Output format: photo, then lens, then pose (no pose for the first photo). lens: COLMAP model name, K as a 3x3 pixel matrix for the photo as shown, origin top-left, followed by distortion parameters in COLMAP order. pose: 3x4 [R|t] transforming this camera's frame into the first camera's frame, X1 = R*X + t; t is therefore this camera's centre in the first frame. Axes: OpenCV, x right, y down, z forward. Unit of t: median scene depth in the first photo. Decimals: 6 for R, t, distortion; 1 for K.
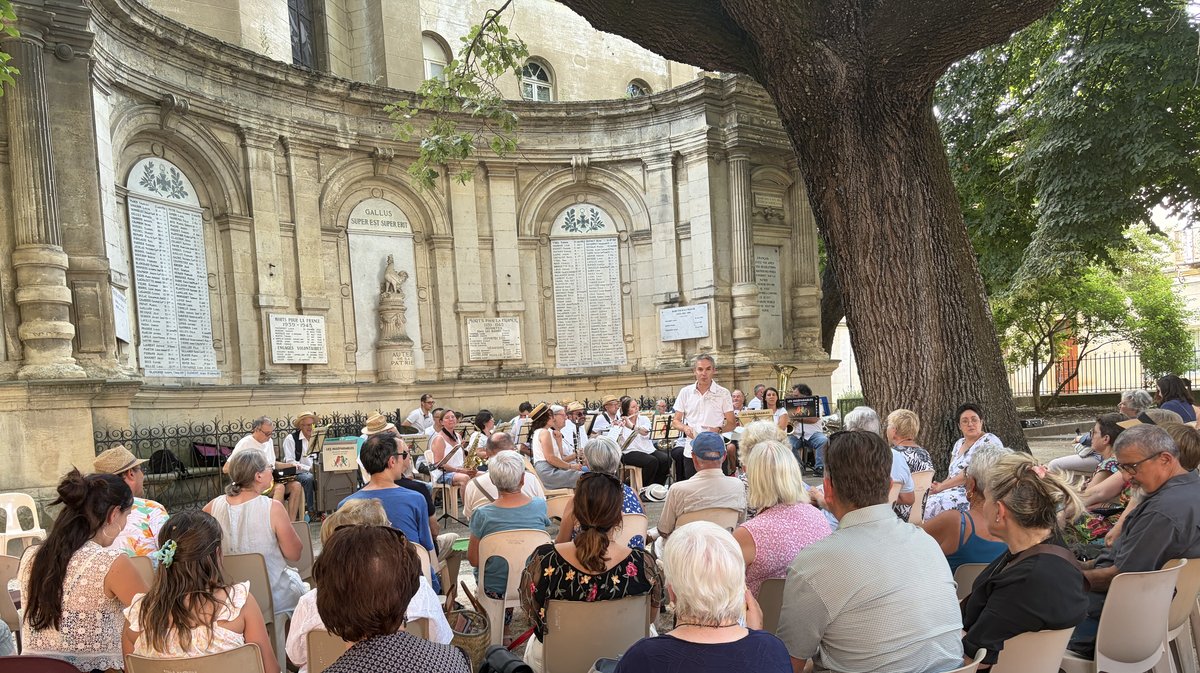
lens RADIAL K [[887.7, 0, 600.0], [0, 887.7, 336.5], [0, 0, 1]] dist [-0.000856, -0.000853]
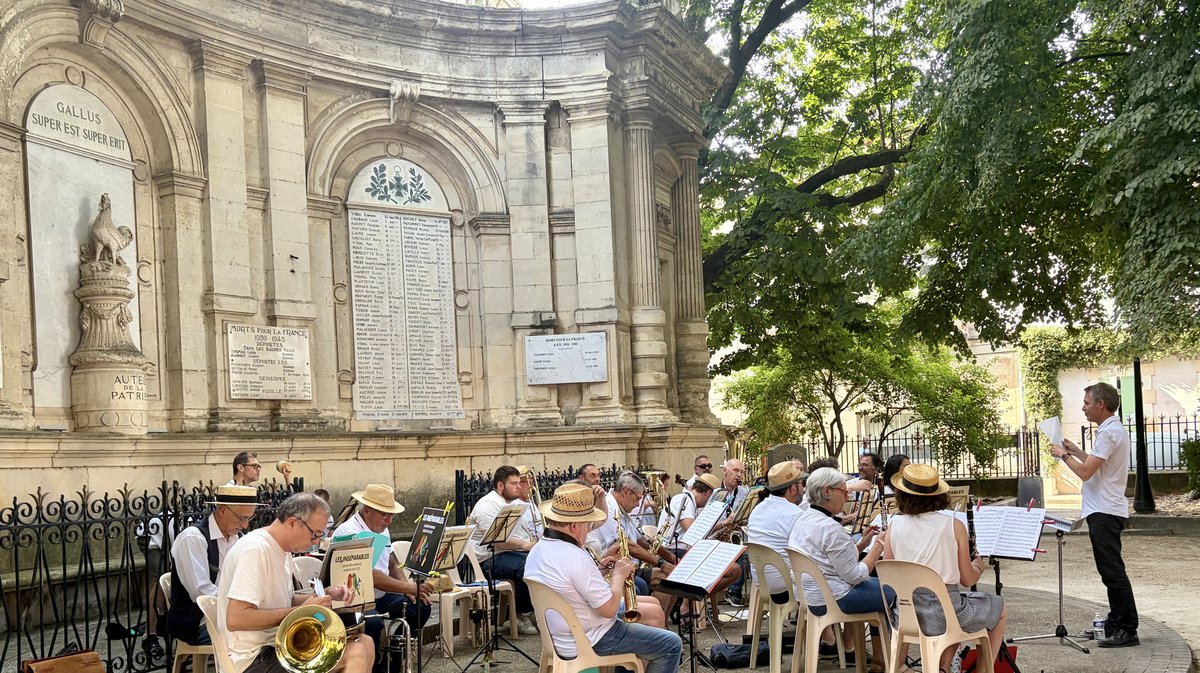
lens RADIAL K [[1141.0, 0, 600.0], [0, 1141.0, 336.5], [0, 0, 1]] dist [0.052197, -0.007243]
pose [[0.885617, 0.078870, 0.457669, -0.266462], [-0.055083, 0.996356, -0.065113, 0.021503], [-0.461137, 0.032456, 0.886735, 0.232834]]
